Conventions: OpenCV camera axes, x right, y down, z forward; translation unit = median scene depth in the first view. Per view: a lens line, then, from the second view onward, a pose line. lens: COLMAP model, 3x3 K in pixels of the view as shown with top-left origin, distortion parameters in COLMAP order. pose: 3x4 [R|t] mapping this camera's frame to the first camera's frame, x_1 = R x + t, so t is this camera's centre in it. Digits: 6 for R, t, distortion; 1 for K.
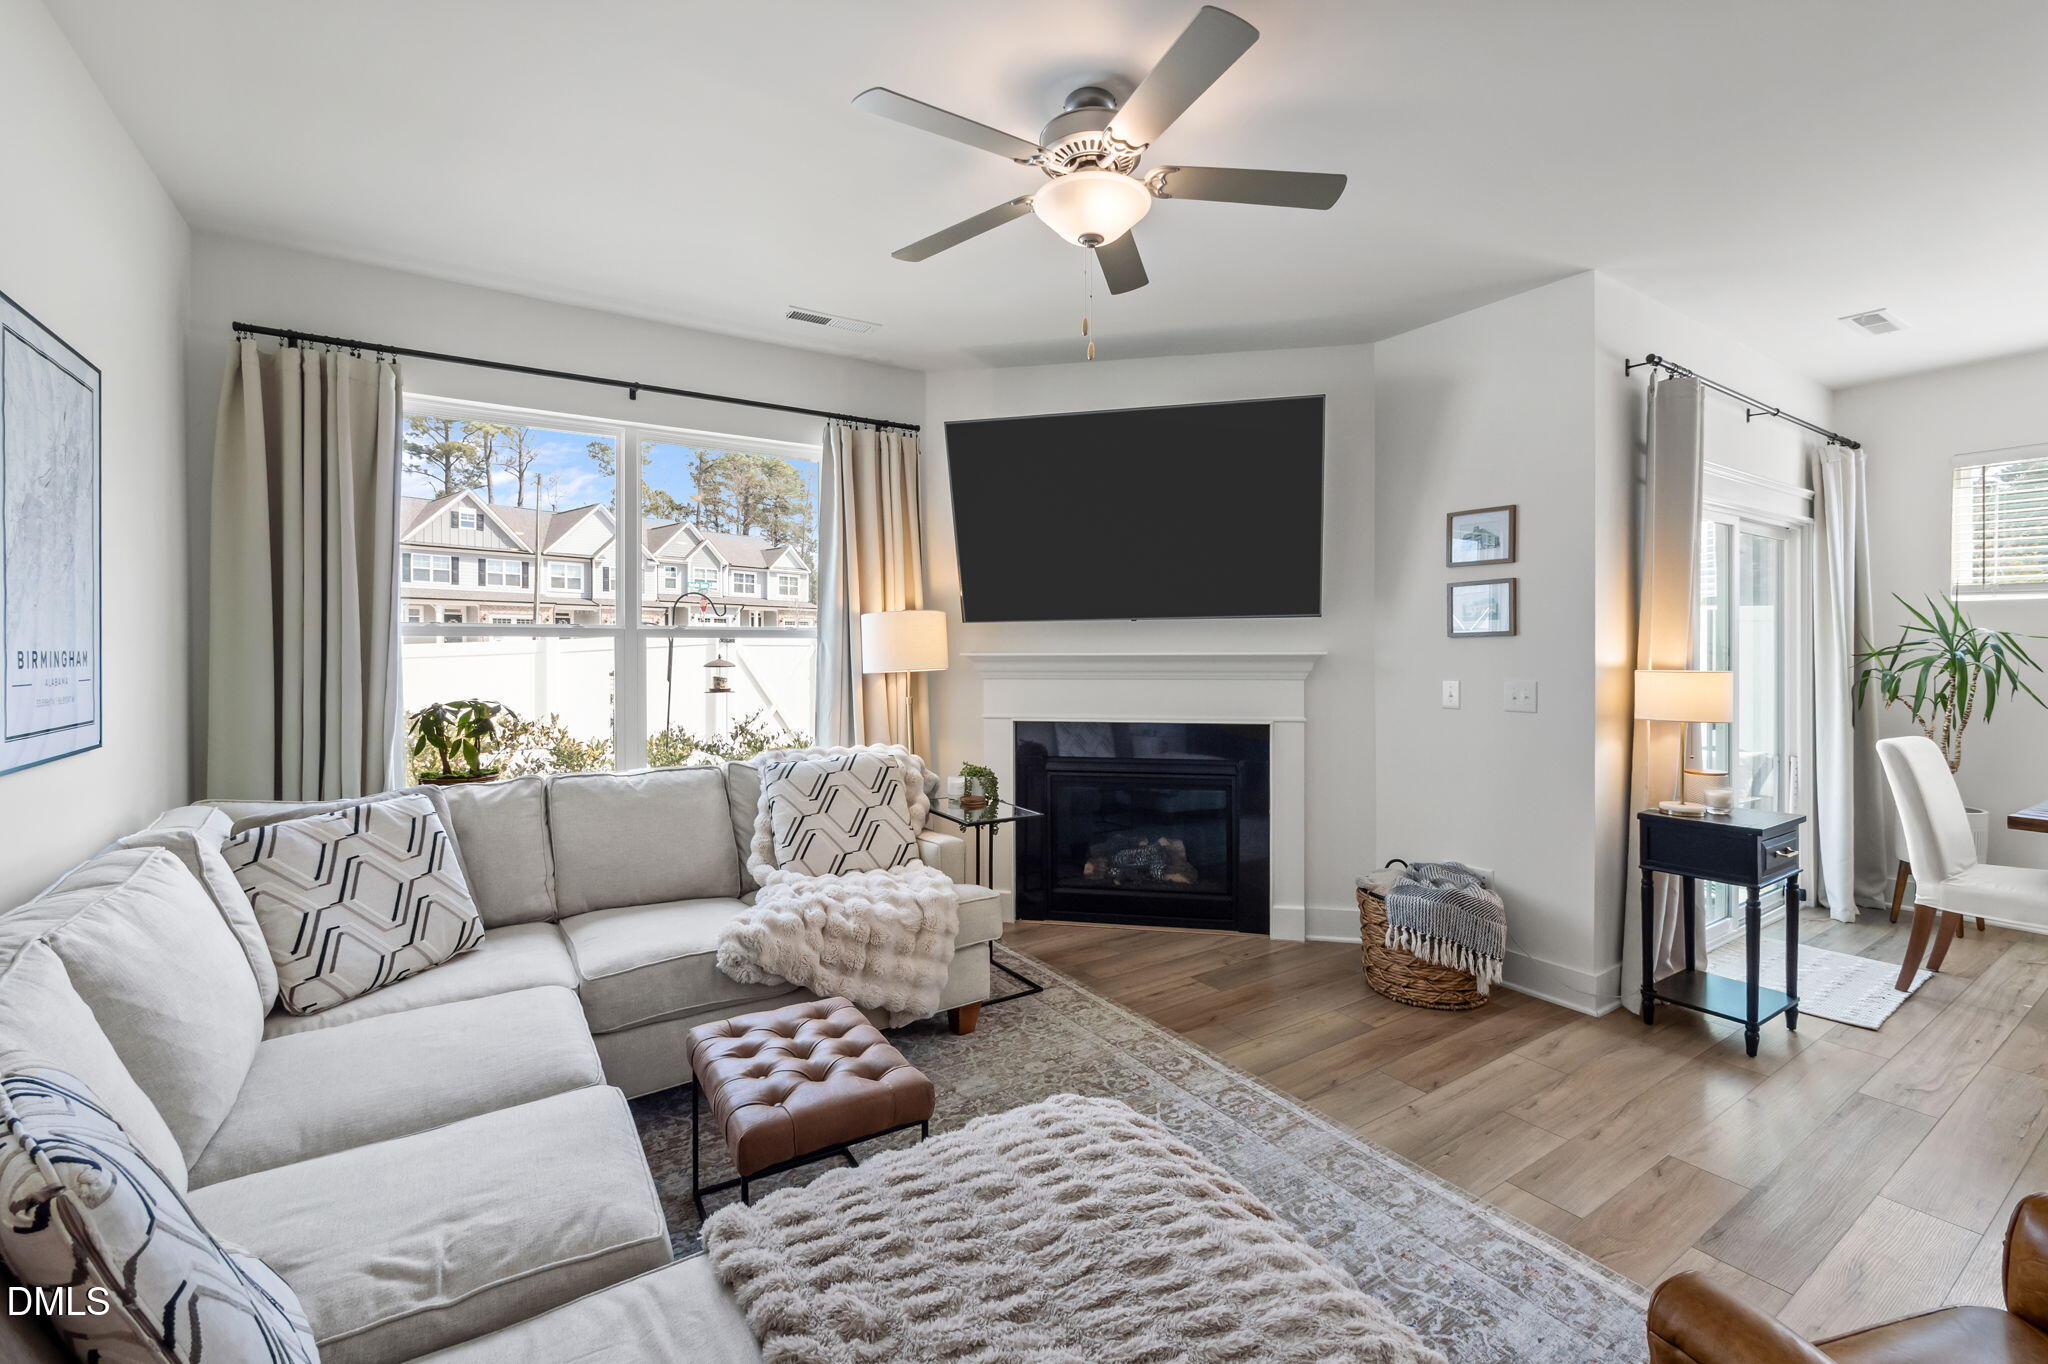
lens RADIAL K [[860.3, 0, 1024.6], [0, 860.3, 669.8], [0, 0, 1]] dist [-0.003576, 0.000090]
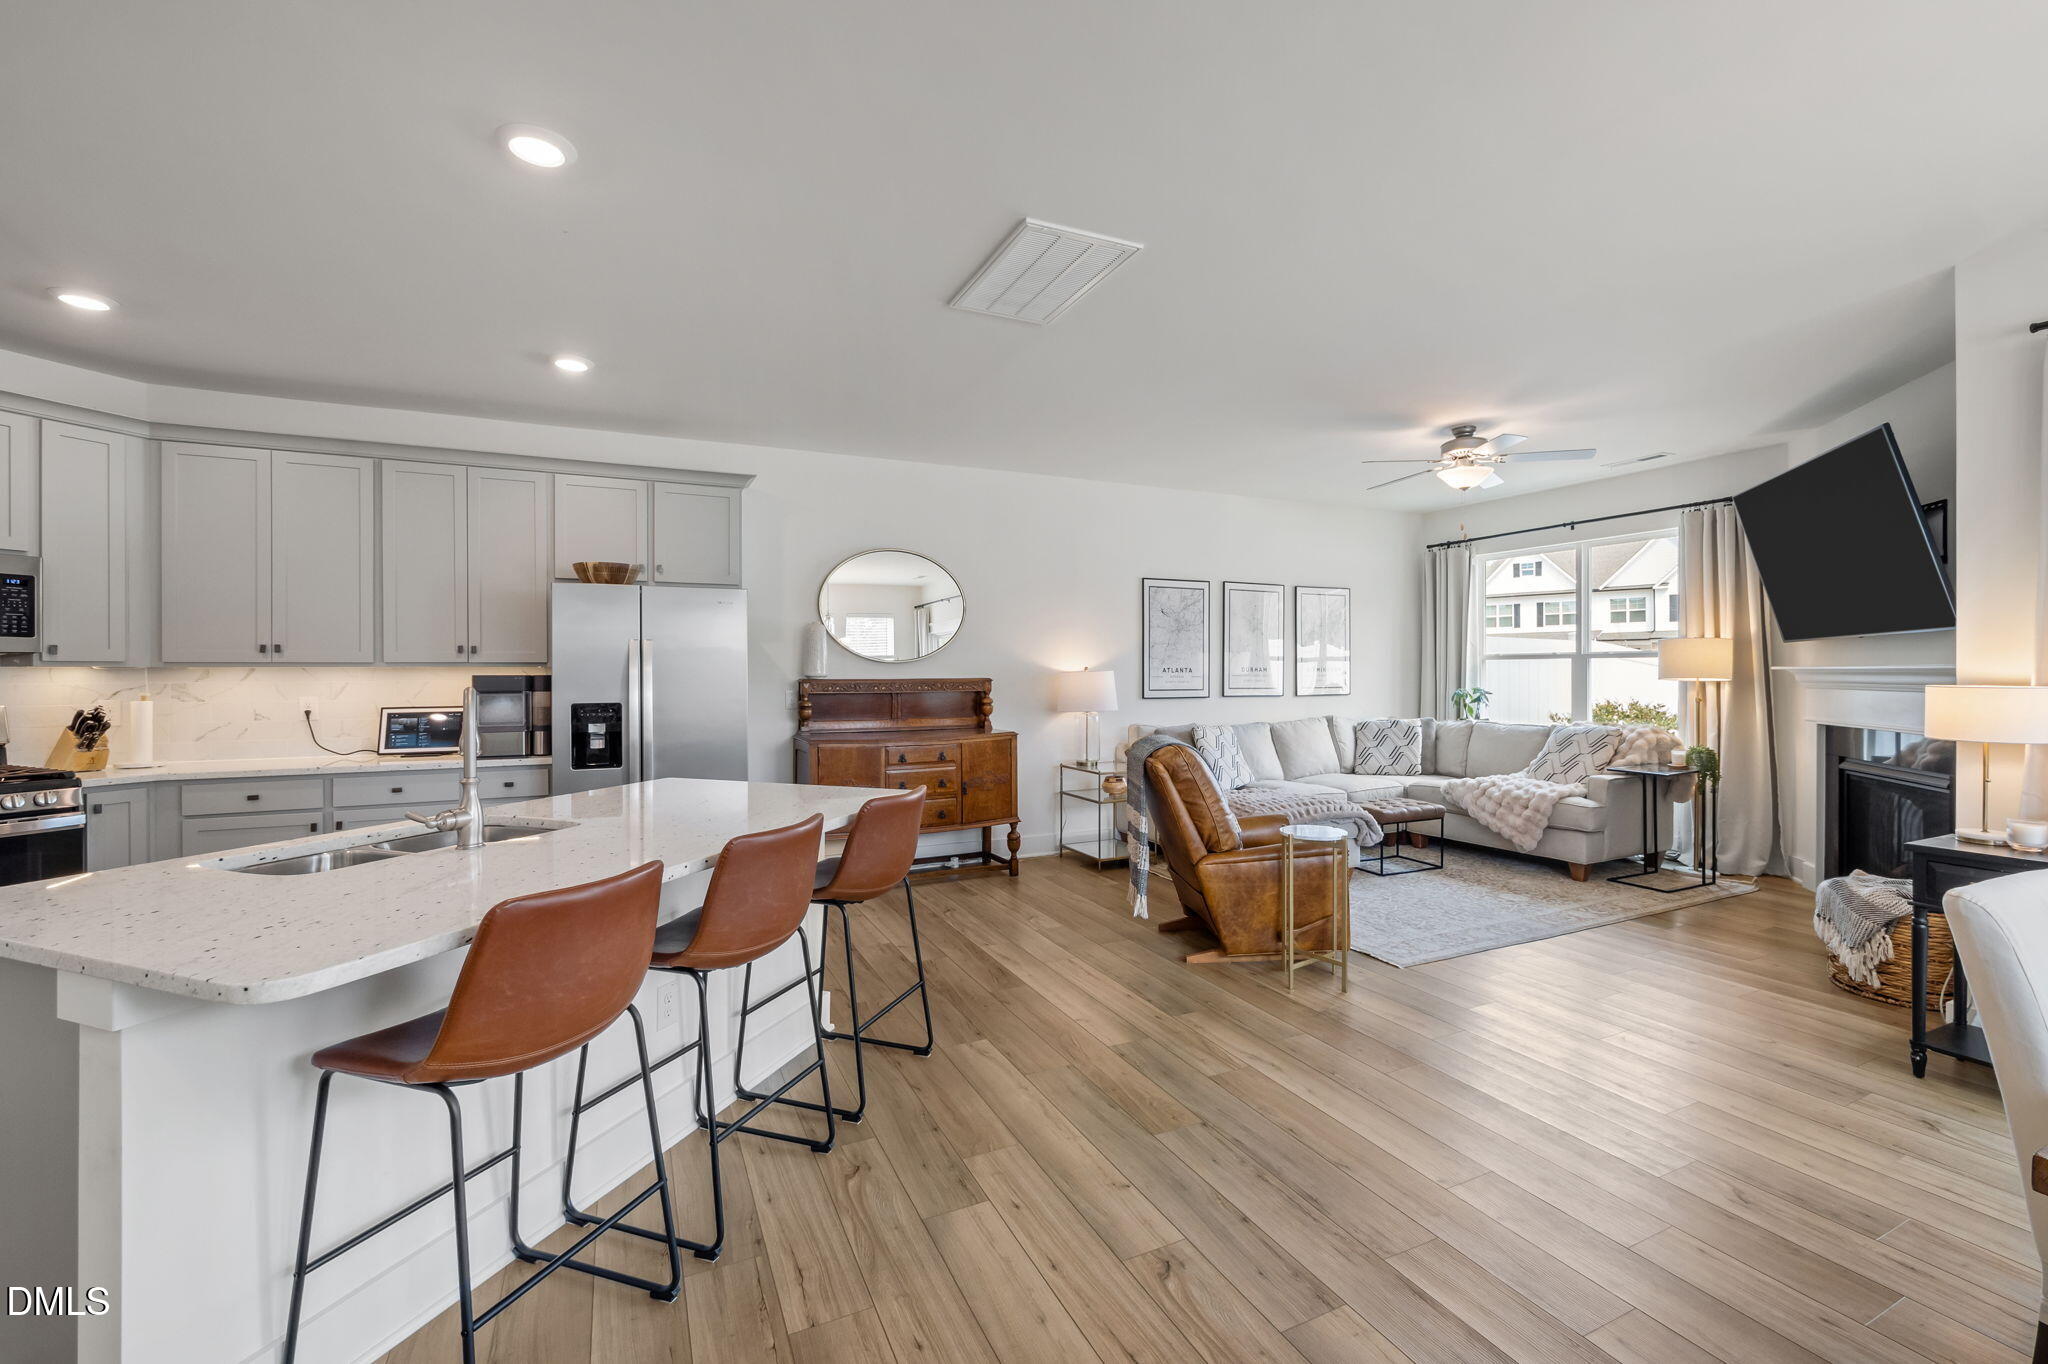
lens RADIAL K [[860.3, 0, 1024.6], [0, 860.3, 669.8], [0, 0, 1]] dist [-0.003576, 0.000090]
pose [[-0.139612, 0.000560, -0.990206, 1.397927], [-0.016449, 0.999861, 0.002884, 0.000338], [0.990070, 0.016691, -0.139583, 0.086787]]
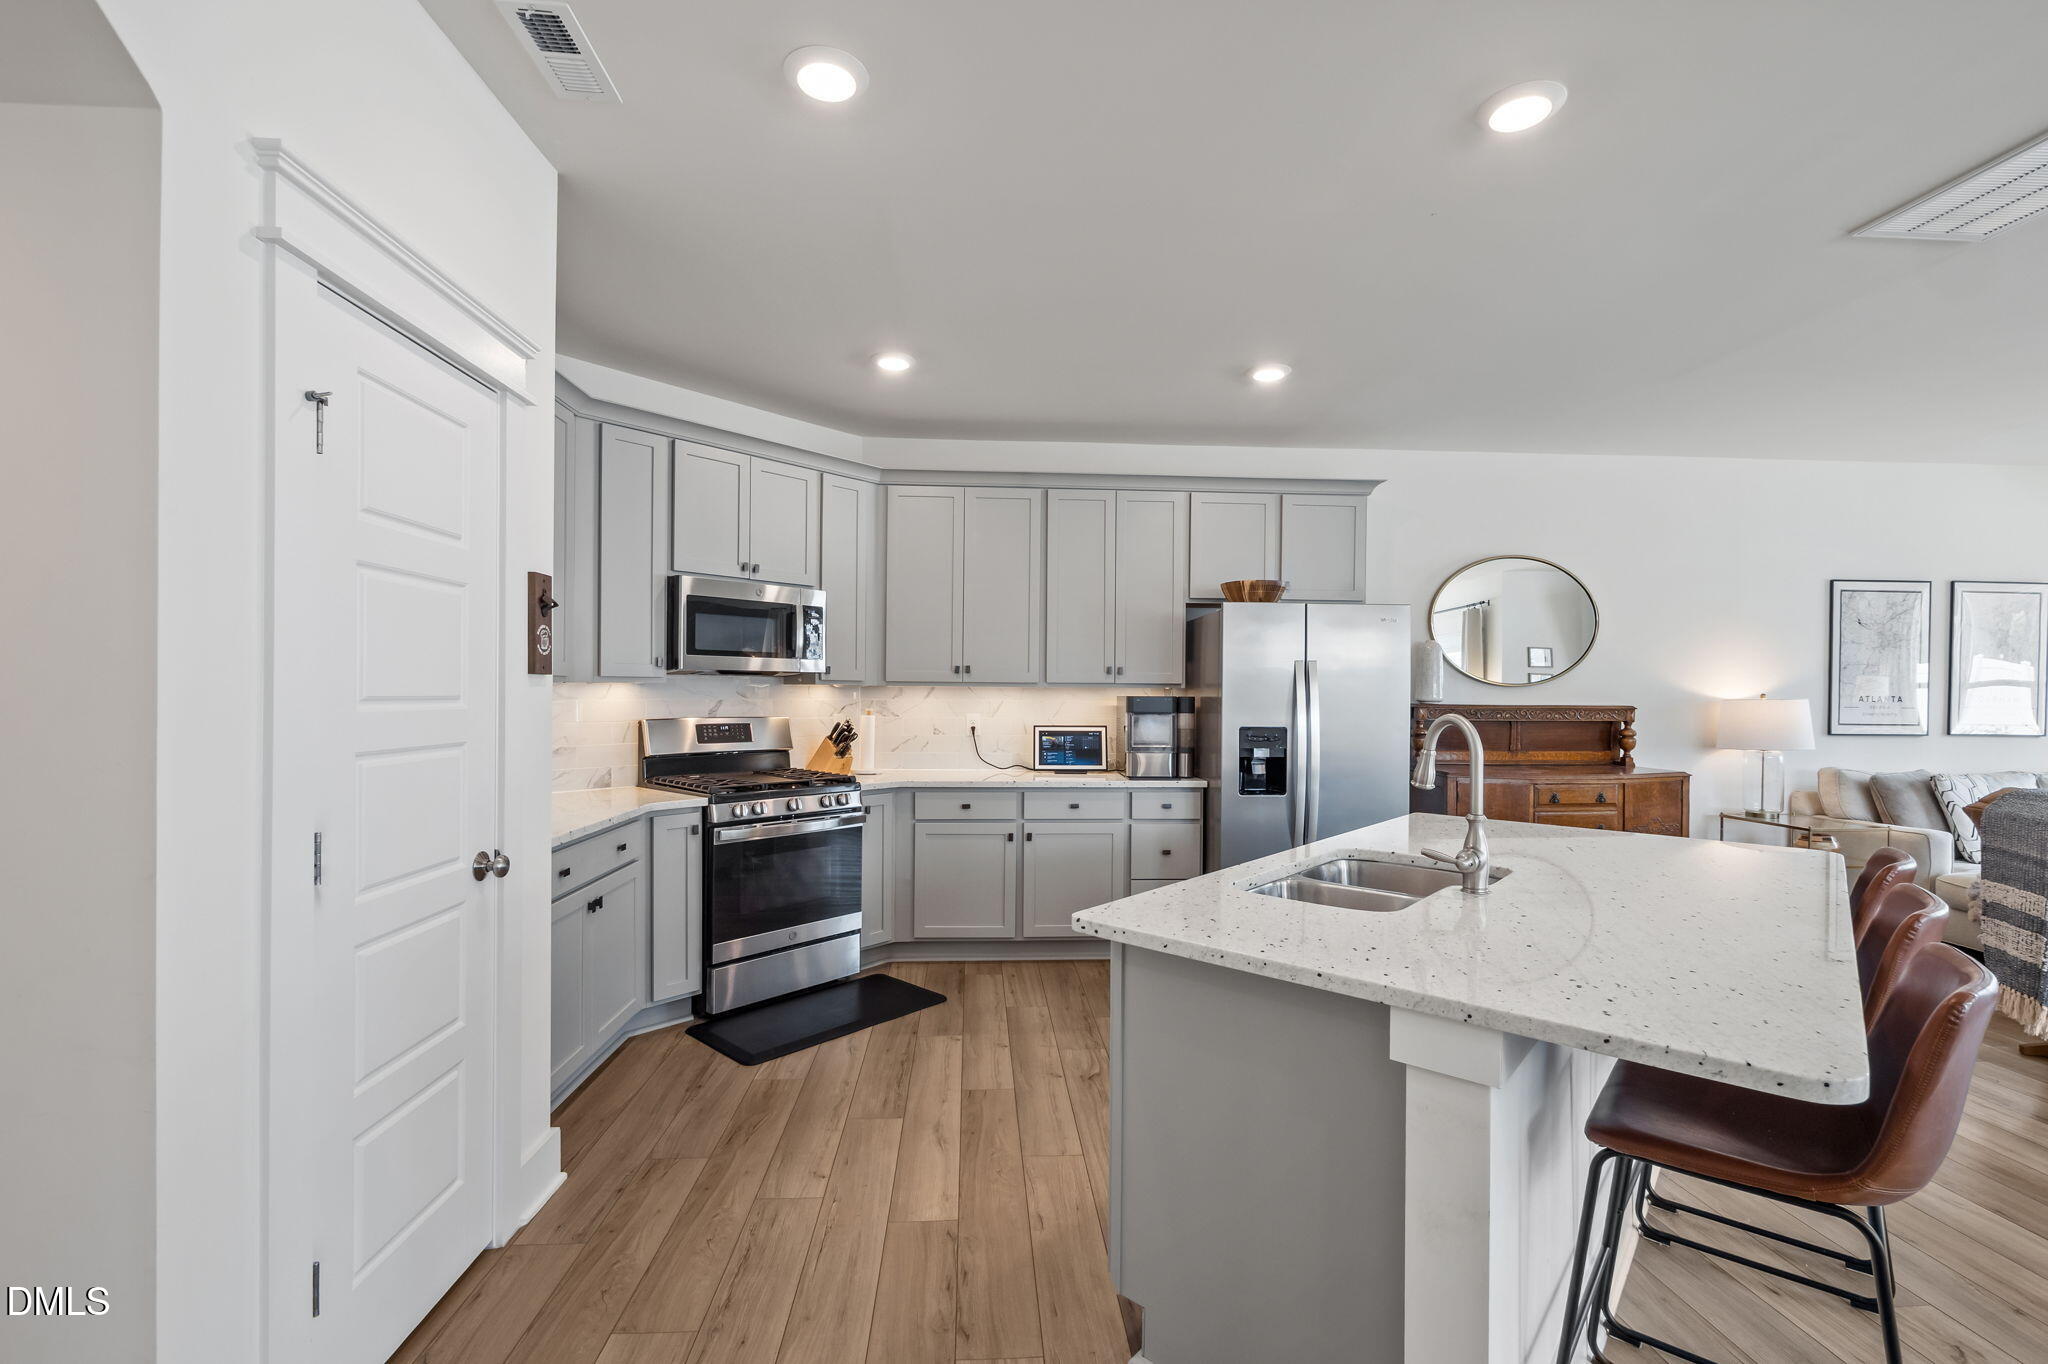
lens RADIAL K [[896.4, 0, 1026.2], [0, 896.4, 691.7], [0, 0, 1]] dist [0.000521, 0.000173]
pose [[-0.490439, -0.001568, -0.871474, 1.485241], [-0.024754, 0.999620, 0.012132, 0.005558], [0.871124, 0.027523, -0.490291, -0.310723]]
